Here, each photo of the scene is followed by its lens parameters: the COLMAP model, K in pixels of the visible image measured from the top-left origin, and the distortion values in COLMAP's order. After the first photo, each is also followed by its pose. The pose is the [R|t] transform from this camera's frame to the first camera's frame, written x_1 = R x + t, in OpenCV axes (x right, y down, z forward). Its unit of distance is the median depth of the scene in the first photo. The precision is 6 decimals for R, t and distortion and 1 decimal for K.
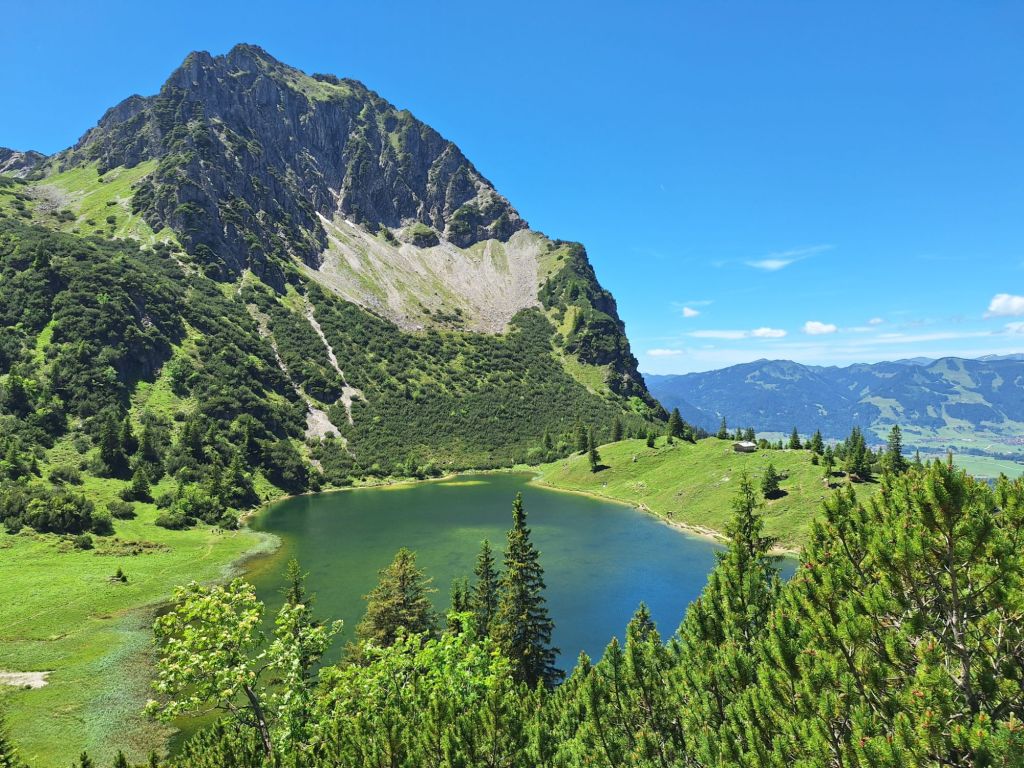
lens RADIAL K [[674.9, 0, 511.2], [0, 674.9, 386.4], [0, 0, 1]] dist [-0.003814, -0.001726]
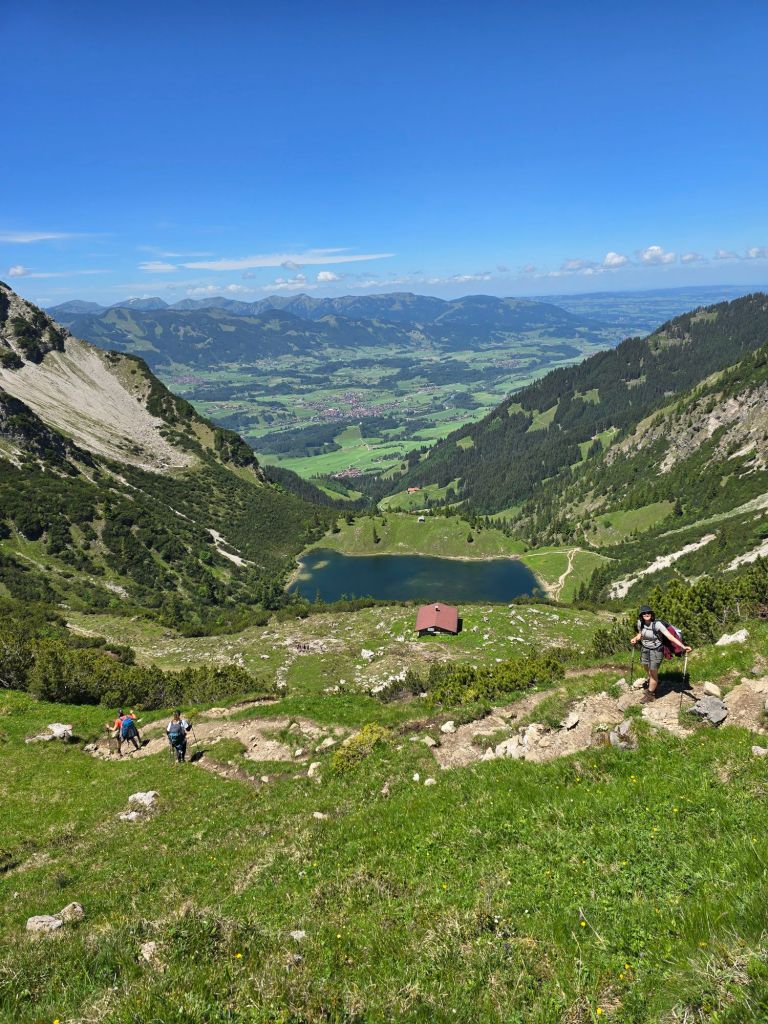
lens RADIAL K [[674.9, 0, 384.9], [0, 674.9, 509.7], [0, 0, 1]] dist [-0.003814, -0.001726]
pose [[0.538639, -0.266378, 0.799319, -0.111736], [0.032009, 0.954490, 0.296521, -0.044558], [-0.841928, -0.134132, 0.522652, -0.015617]]
